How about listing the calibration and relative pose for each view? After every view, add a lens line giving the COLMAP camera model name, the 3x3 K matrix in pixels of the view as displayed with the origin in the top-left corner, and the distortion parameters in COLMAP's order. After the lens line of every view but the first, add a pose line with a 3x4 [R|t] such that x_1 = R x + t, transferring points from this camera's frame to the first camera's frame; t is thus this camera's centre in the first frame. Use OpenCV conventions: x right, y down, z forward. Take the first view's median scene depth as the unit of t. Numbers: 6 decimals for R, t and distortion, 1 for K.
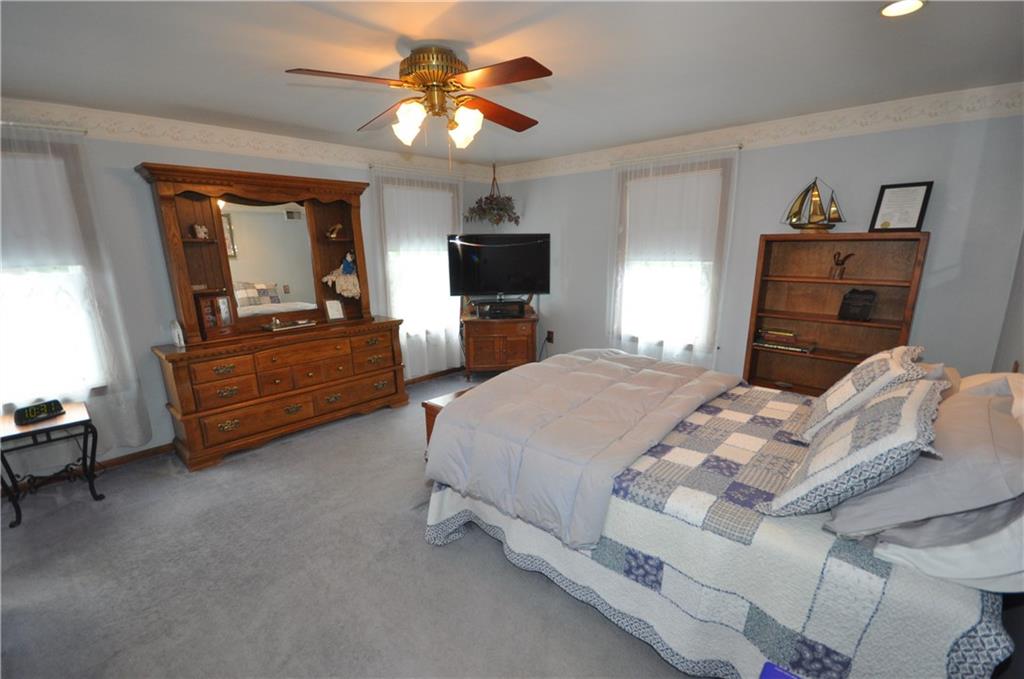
lens RADIAL K [[449.5, 0, 511.5], [0, 449.5, 352.9], [0, 0, 1]] dist [-0.001029, -0.001150]
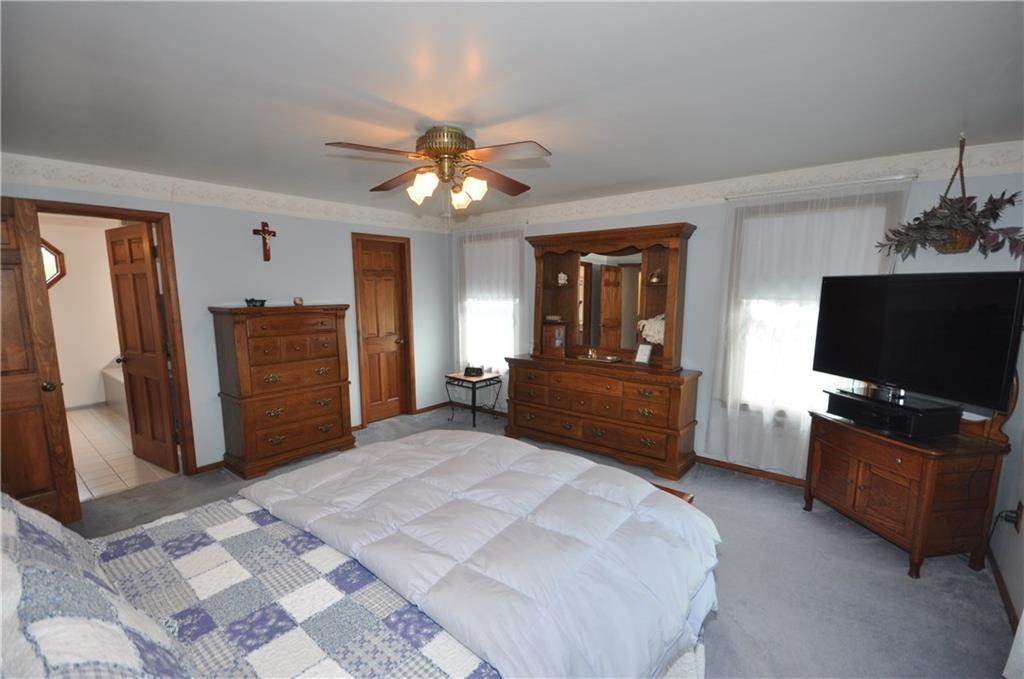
lens RADIAL K [[449.5, 0, 511.5], [0, 449.5, 352.9], [0, 0, 1]] dist [-0.001029, -0.001150]
pose [[0.069207, 0.154622, -0.985547, 0.862965], [-0.235597, 0.962504, 0.134463, -0.248099], [0.969384, 0.222886, 0.103040, 0.938932]]
